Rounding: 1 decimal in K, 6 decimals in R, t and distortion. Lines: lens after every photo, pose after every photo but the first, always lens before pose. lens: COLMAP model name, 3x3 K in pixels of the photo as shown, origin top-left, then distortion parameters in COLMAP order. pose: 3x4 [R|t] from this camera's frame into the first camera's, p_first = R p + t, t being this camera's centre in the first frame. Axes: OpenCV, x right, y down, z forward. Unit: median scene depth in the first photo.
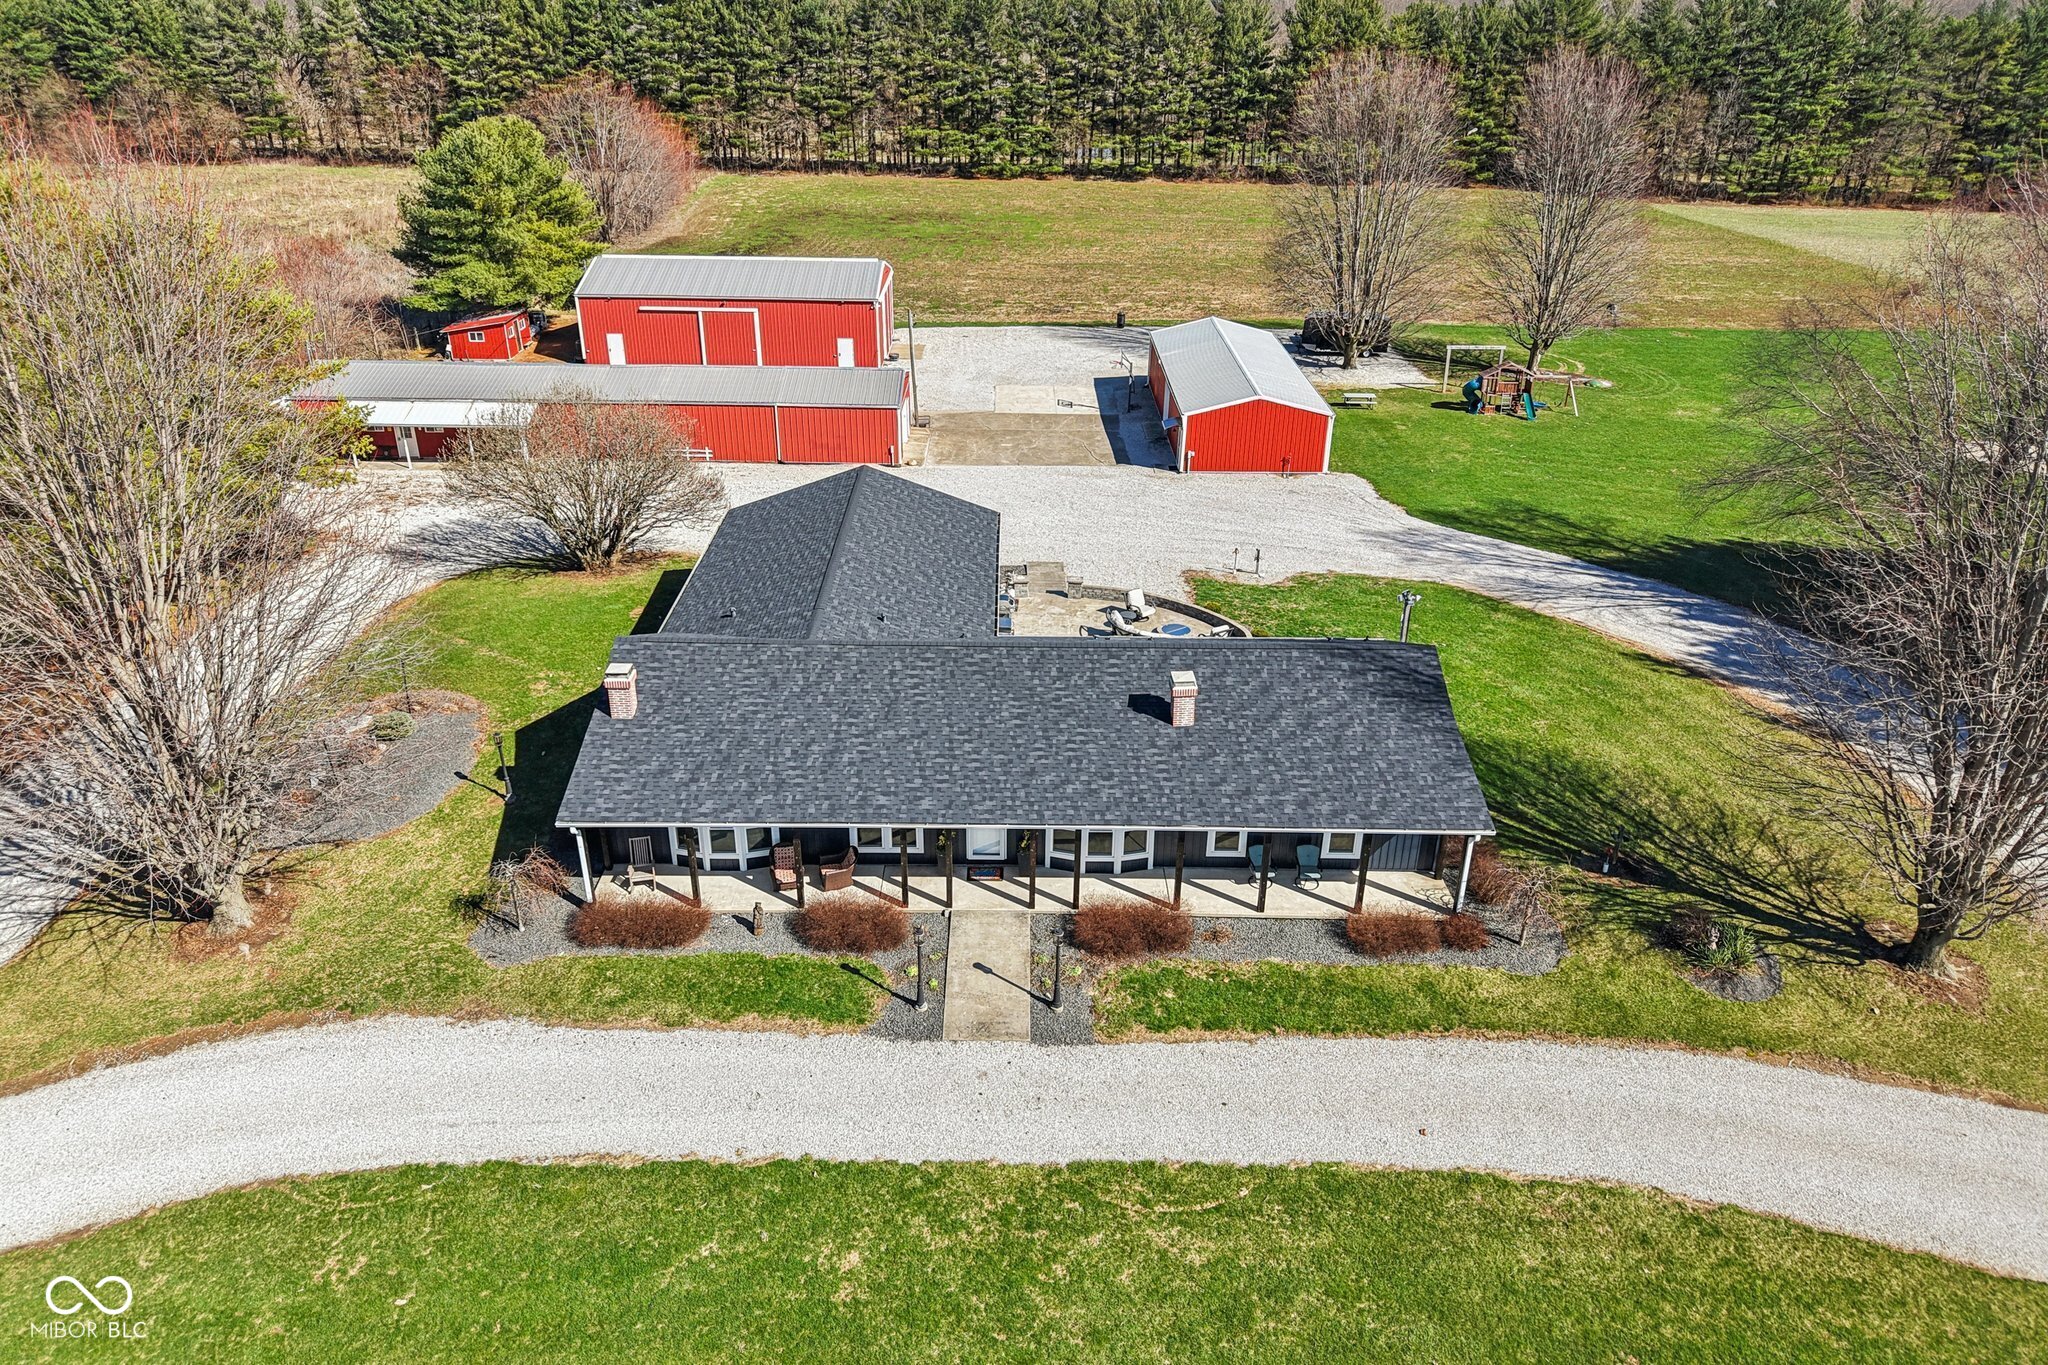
lens RADIAL K [[1380.7, 0, 1024.0], [0, 1380.7, 682.5], [0, 0, 1]] dist [0.026690, -0.024427]
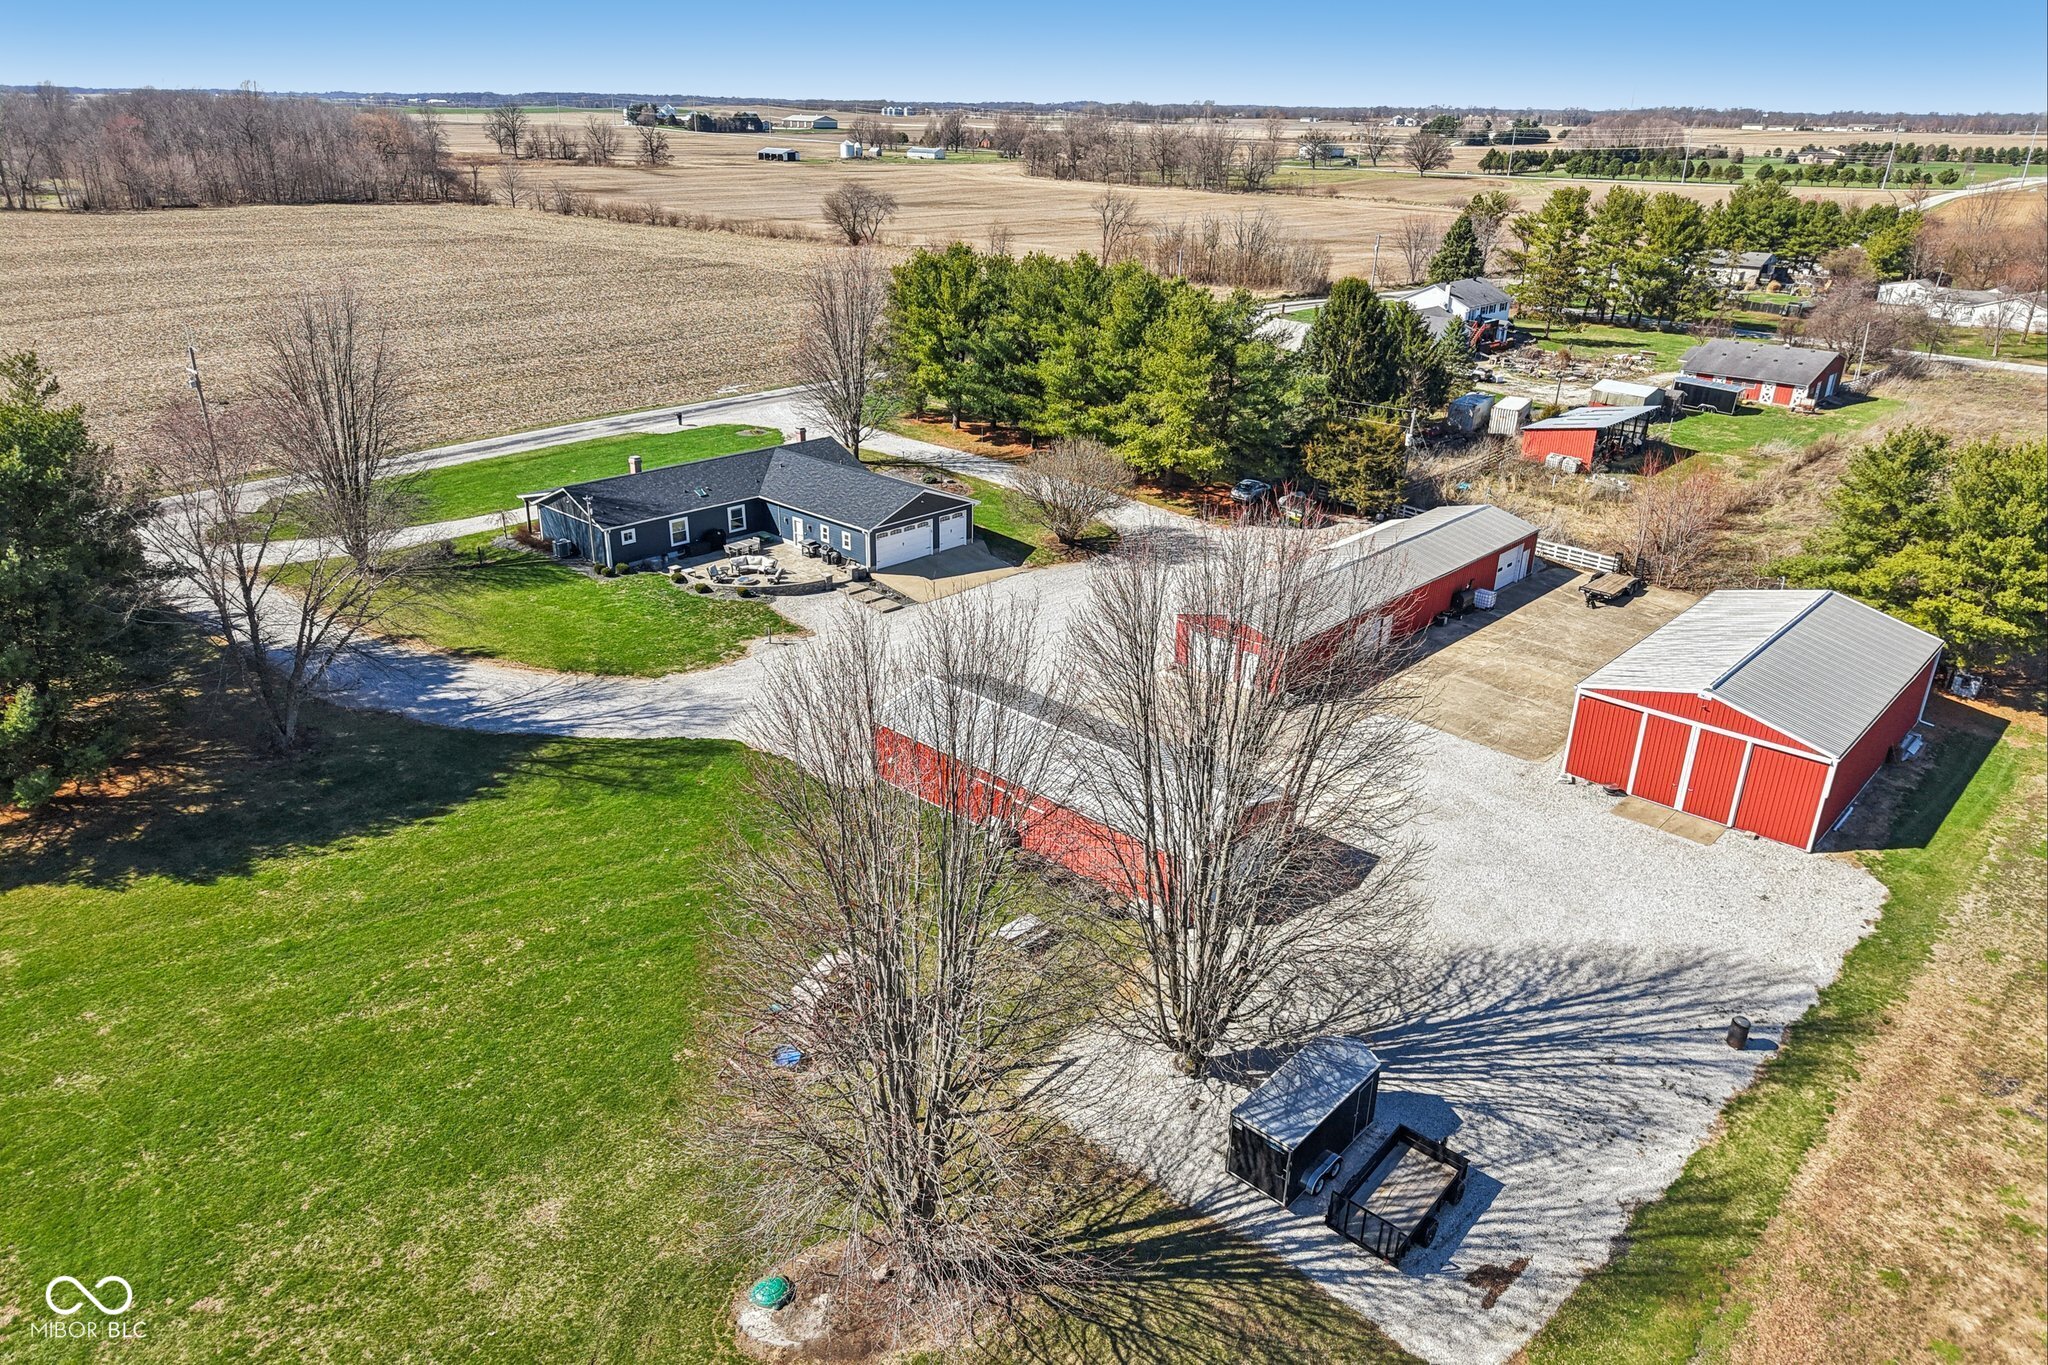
lens RADIAL K [[1374.5, 0, 1021.5], [0, 1374.5, 692.7], [0, 0, 1]] dist [0.029199, -0.031714]
pose [[-0.686732, 0.264103, -0.677236, 0.926494], [-0.341933, 0.704788, 0.621575, -0.971436], [0.641468, 0.658425, -0.393695, 1.705114]]
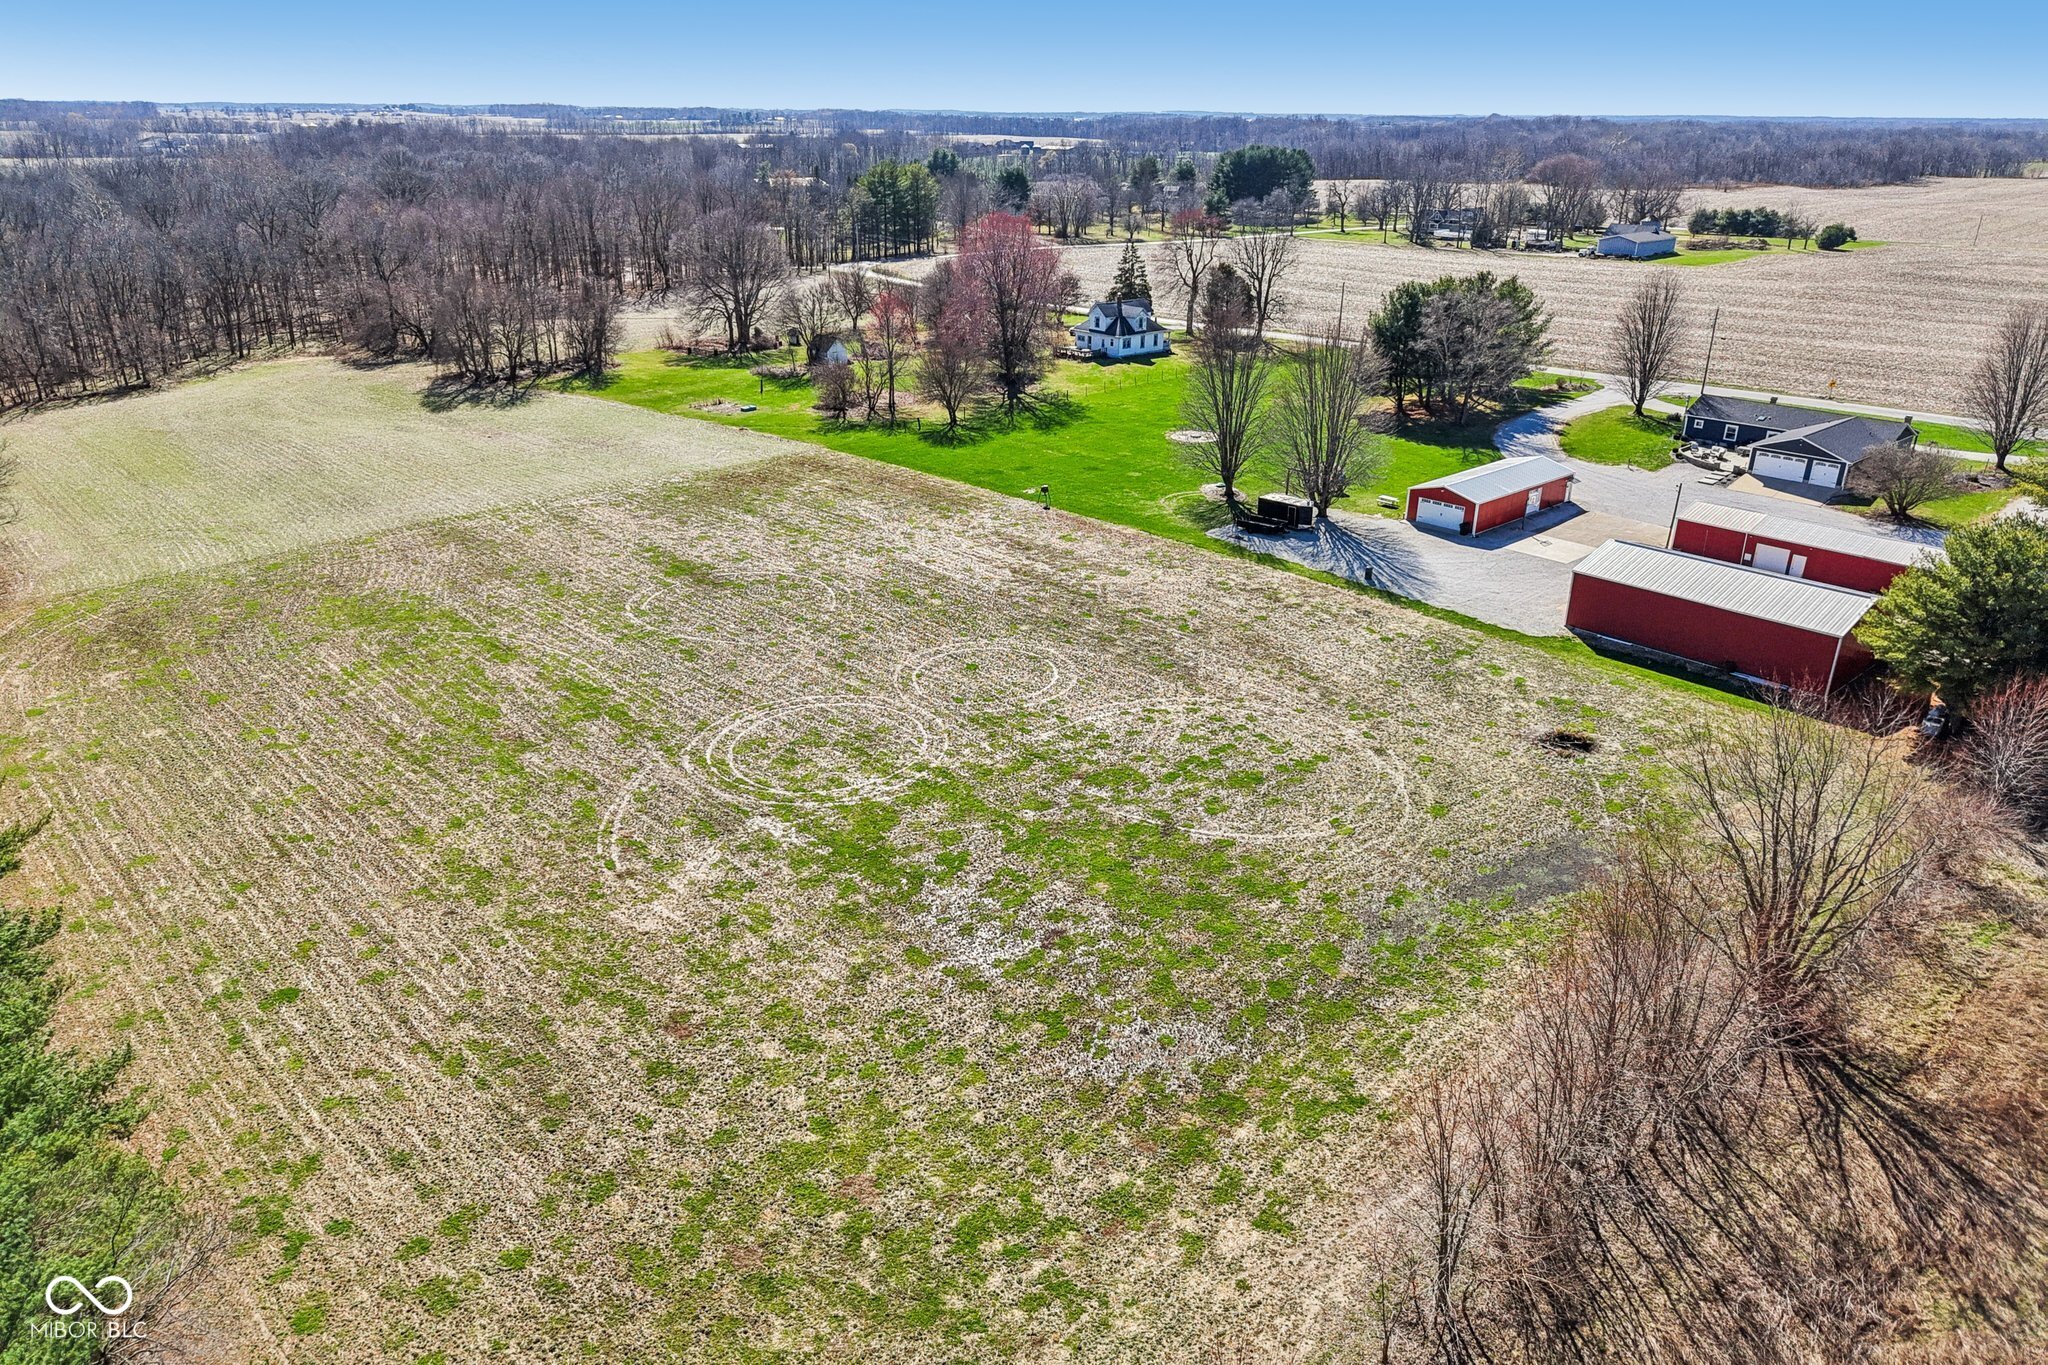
lens RADIAL K [[1364.8, 0, 1014.4], [0, 1364.8, 690.4], [0, 0, 1]] dist [0.026234, -0.026228]
pose [[-0.662027, -0.309530, 0.682577, -0.983520], [0.315806, 0.710729, 0.628595, -1.801876], [-0.679696, 0.631709, -0.372770, 3.033040]]
